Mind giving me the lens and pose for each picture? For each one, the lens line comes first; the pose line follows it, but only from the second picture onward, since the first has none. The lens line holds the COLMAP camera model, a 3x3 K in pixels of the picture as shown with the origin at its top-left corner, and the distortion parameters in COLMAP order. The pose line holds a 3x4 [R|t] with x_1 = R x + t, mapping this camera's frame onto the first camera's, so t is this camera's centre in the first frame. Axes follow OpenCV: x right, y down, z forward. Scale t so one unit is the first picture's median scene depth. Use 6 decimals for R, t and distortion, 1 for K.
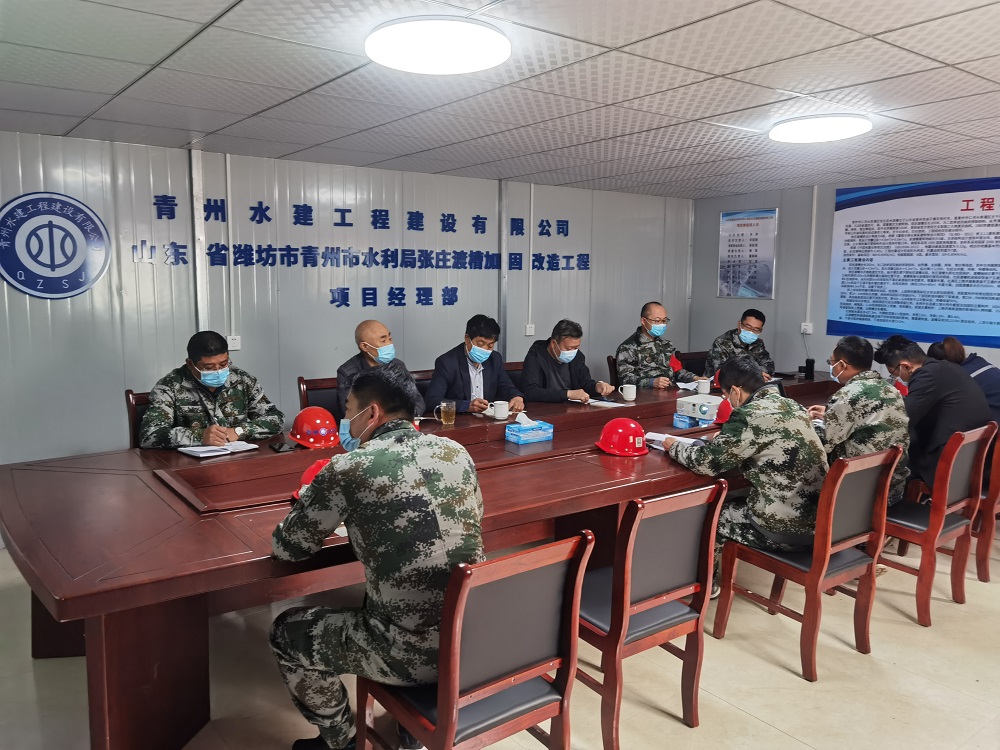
lens RADIAL K [[782.1, 0, 499.2], [0, 782.1, 379.4], [0, 0, 1]] dist [0.003401, -0.000279]
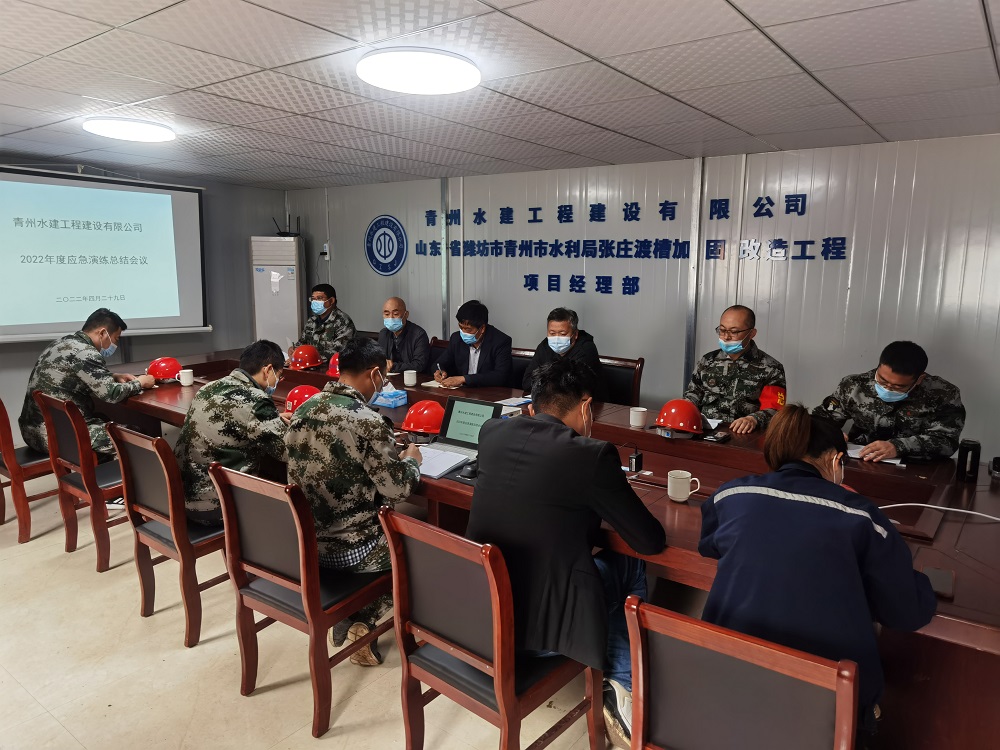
lens RADIAL K [[707.8, 0, 500.3], [0, 707.8, 370.5], [0, 0, 1]] dist [0.002510, 0.000064]
pose [[0.284517, 0.142203, -0.948066, 0.788715], [-0.140242, 0.984472, 0.105577, -0.075519], [0.948358, 0.102920, 0.300042, 0.611003]]
